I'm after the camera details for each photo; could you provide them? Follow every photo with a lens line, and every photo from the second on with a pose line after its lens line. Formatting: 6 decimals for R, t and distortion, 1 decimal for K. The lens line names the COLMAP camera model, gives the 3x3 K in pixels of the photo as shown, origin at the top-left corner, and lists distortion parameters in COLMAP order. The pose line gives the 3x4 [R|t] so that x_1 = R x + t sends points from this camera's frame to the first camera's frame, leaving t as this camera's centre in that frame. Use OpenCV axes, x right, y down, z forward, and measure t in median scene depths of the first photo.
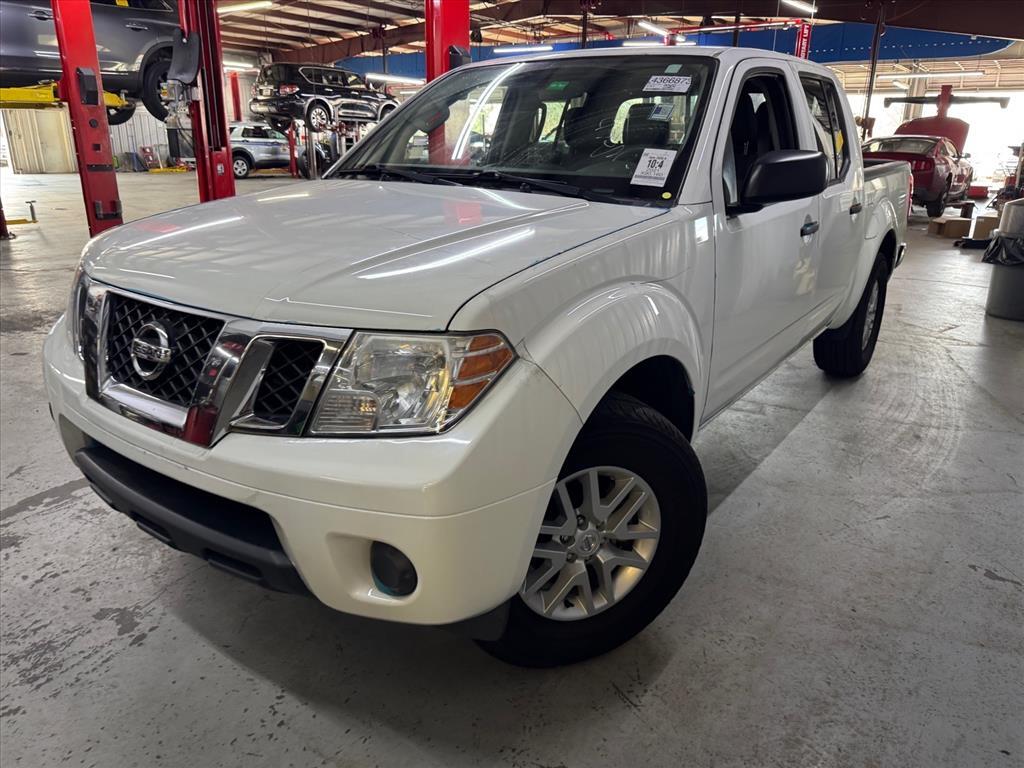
lens RADIAL K [[720.6, 0, 512.4], [0, 720.6, 383.6], [0, 0, 1]] dist [0.007016, 0.000000]
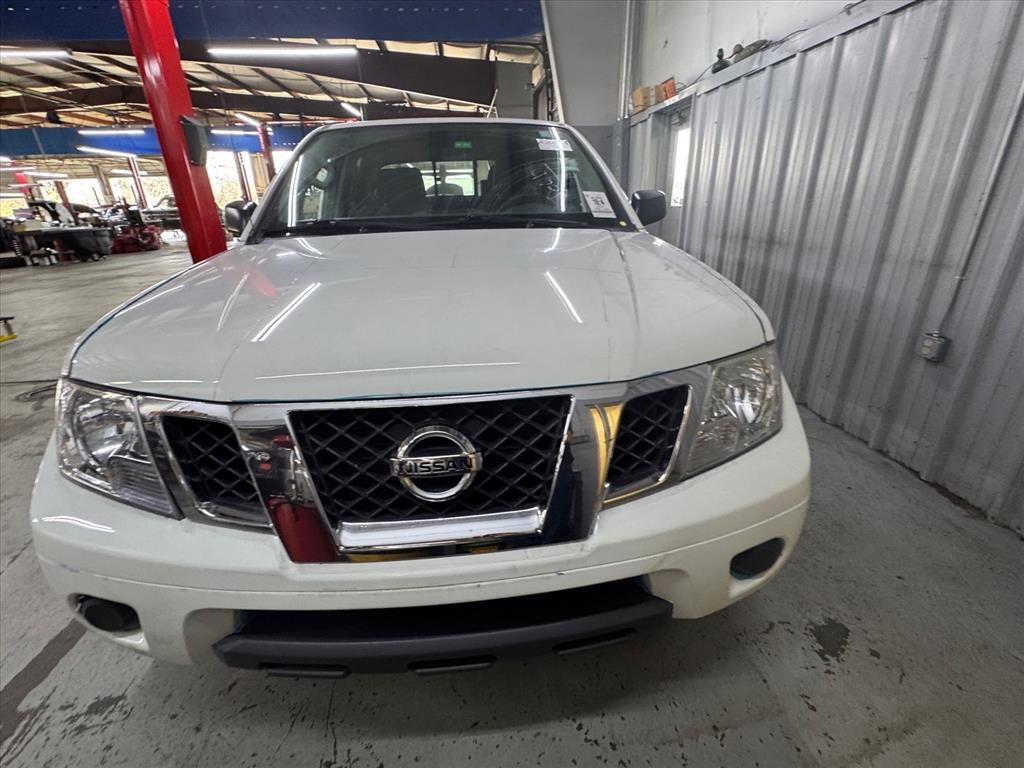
lens RADIAL K [[451.9, 0, 513.7], [0, 451.9, 381.3], [0, 0, 1]] dist [0.001774, -0.000175]
pose [[0.760245, -0.281279, 0.585584, -0.530792], [0.248677, 0.958752, 0.137677, -0.135398], [-0.600156, 0.040953, 0.798834, 0.424271]]
